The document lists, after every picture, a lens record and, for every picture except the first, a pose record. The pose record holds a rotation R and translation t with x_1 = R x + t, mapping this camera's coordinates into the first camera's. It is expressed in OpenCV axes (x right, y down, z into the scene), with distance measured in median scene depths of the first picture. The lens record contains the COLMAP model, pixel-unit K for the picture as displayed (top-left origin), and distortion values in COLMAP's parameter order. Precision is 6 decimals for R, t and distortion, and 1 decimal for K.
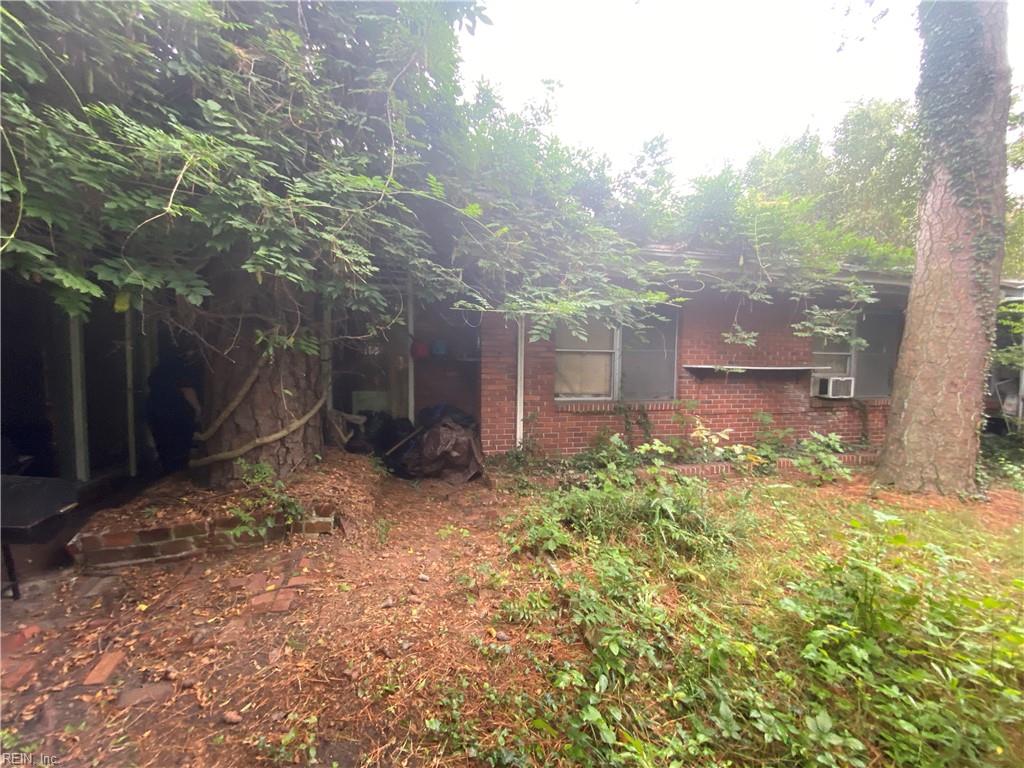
lens RADIAL K [[413.2, 0, 513.8], [0, 413.2, 386.2], [0, 0, 1]] dist [0.012041, -0.016902]
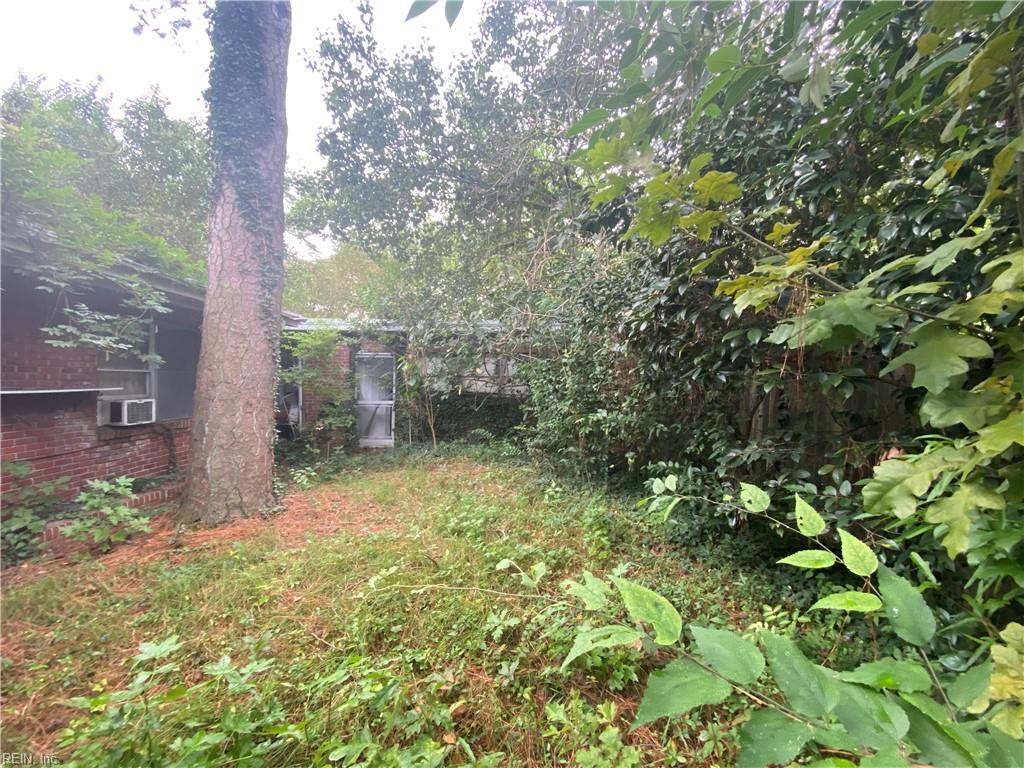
lens RADIAL K [[413.2, 0, 513.8], [0, 413.2, 386.2], [0, 0, 1]] dist [0.012041, -0.016902]
pose [[0.190086, -0.018758, 0.981588, 0.172556], [0.054697, 0.998467, 0.008488, -0.019625], [-0.980243, 0.052076, 0.190820, 0.143382]]
